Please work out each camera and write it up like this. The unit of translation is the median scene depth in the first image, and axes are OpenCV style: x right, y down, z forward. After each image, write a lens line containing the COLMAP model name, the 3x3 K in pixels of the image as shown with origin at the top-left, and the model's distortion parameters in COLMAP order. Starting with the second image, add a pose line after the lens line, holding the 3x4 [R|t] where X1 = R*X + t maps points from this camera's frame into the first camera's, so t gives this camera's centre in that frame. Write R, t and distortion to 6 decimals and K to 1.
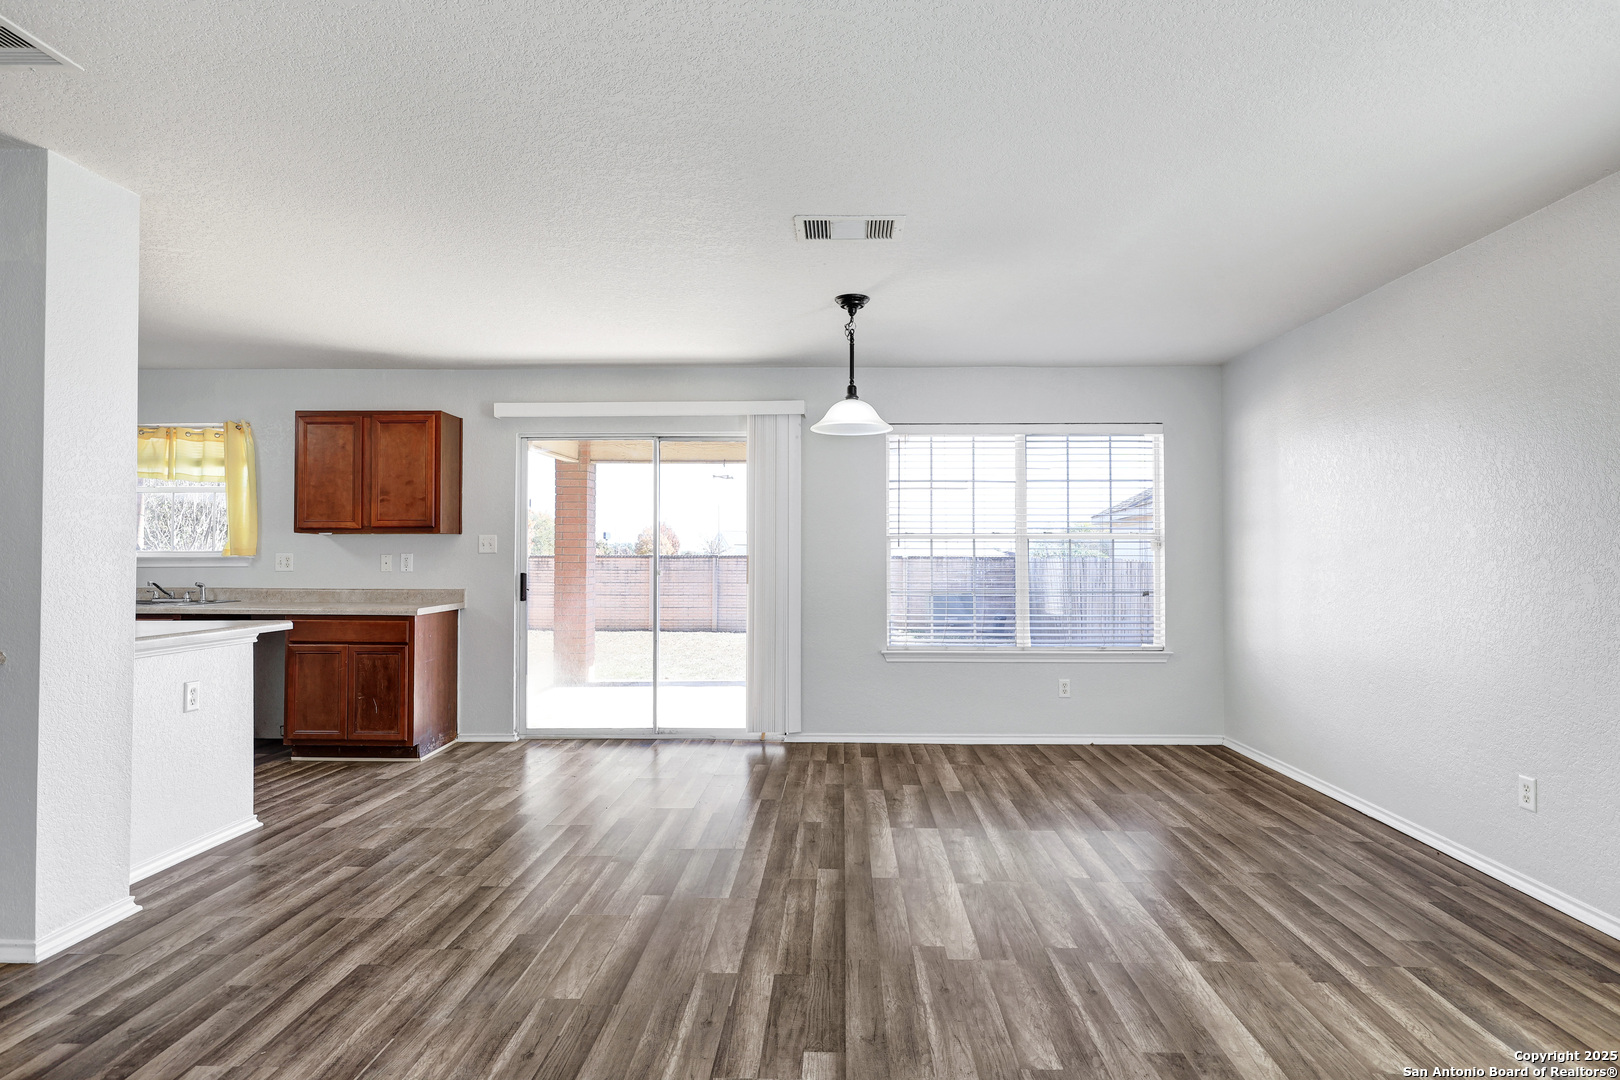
lens RADIAL K [[857.2, 0, 829.1], [0, 857.2, 543.8], [0, 0, 1]] dist [-0.000695, 0.002669]
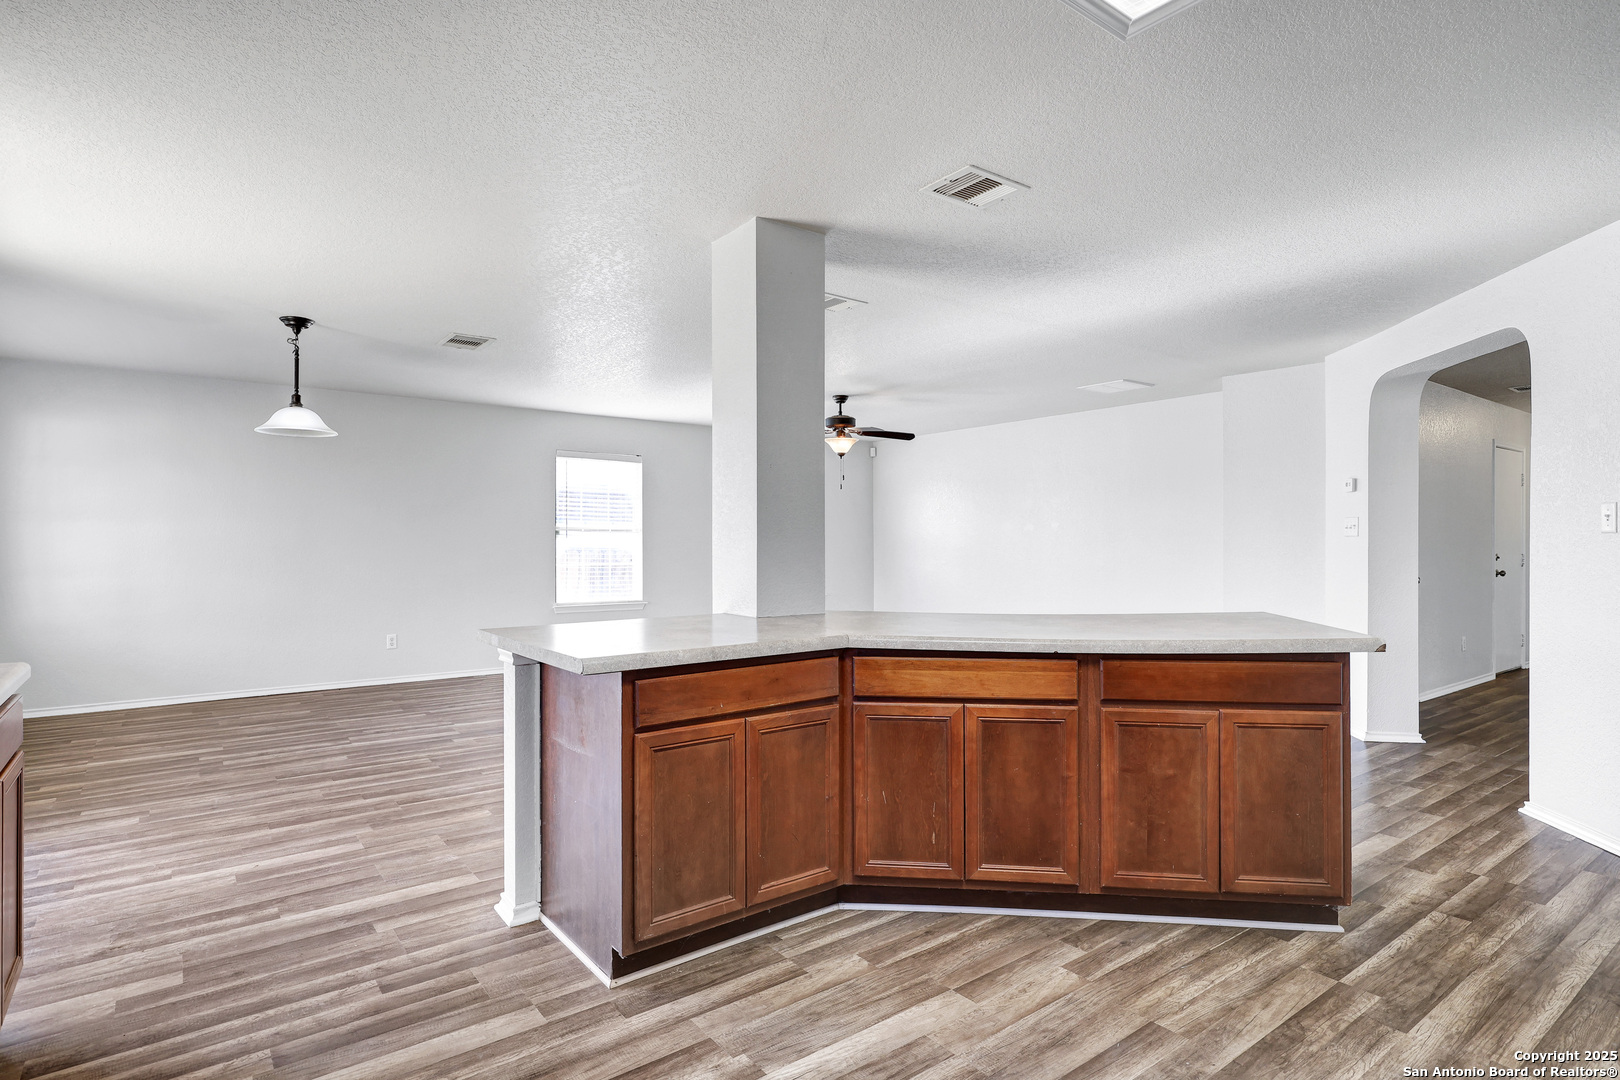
lens RADIAL K [[857.2, 0, 813.5], [0, 857.2, 541.1], [0, 0, 1]] dist [-0.000695, 0.002669]
pose [[-0.614343, -0.000356, 0.789039, -1.314952], [-0.012270, 0.999883, -0.009103, 0.014865], [-0.788944, -0.015274, -0.614276, 1.157515]]
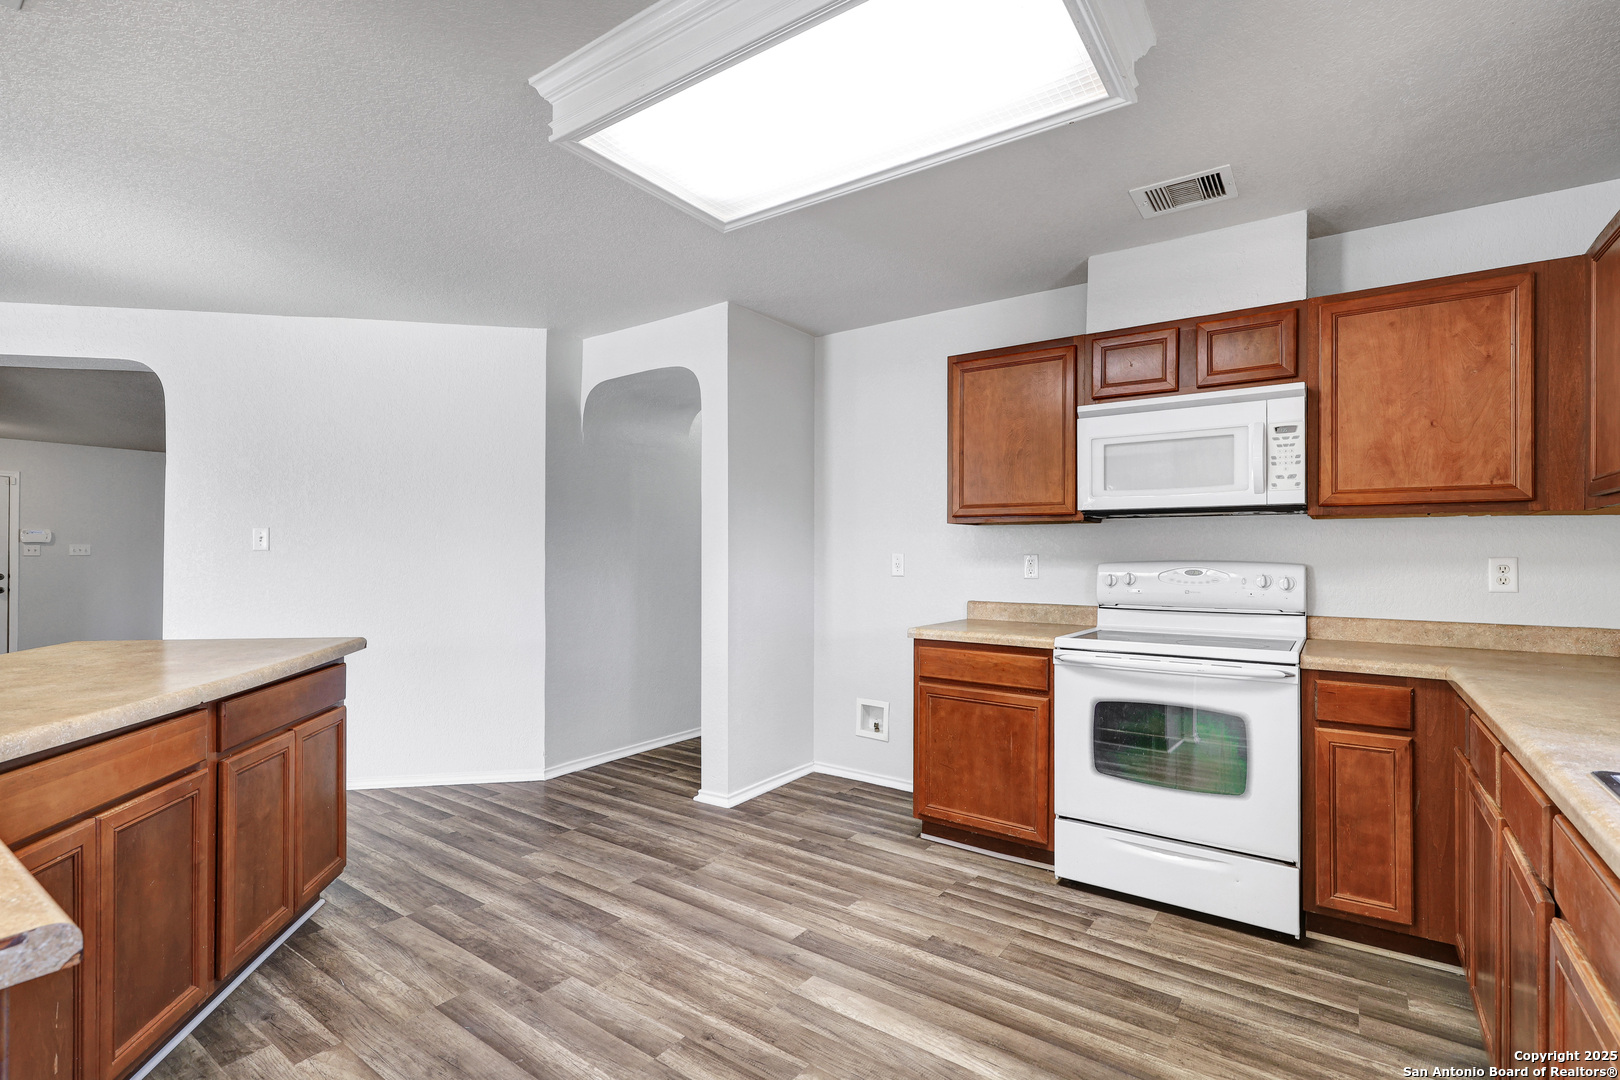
lens RADIAL K [[751.5, 0, 820.9], [0, 751.5, 555.5], [0, 0, 1]] dist [0.001116, 0.000199]
pose [[-0.560845, -0.002377, -0.827917, -0.765079], [0.011216, 0.999882, -0.010469, 0.013567], [0.827845, -0.015157, -0.560752, 1.157732]]
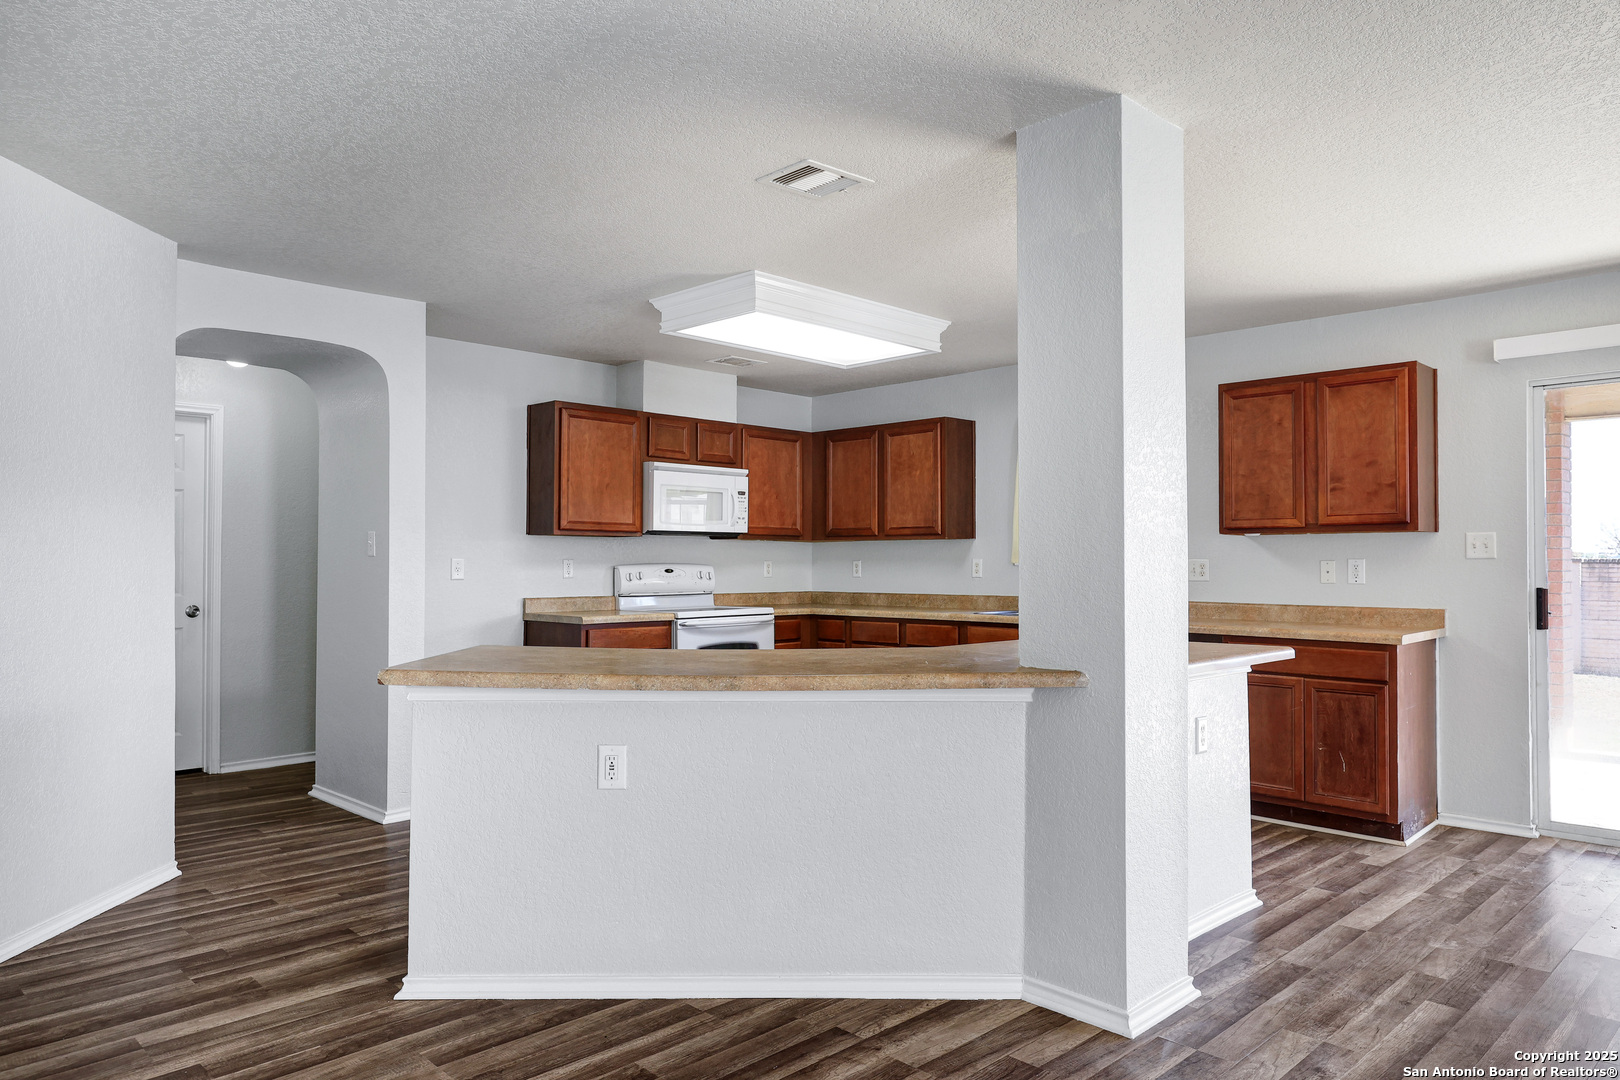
lens RADIAL K [[1068.1, 0, 832.9], [0, 1068.1, 548.9], [0, 0, 1]] dist [0.021527, -0.005512]
pose [[0.725384, -0.009105, -0.688284, -0.245053], [0.011807, 0.999930, -0.000784, -0.003135], [0.688243, -0.007558, 0.725441, 0.010828]]
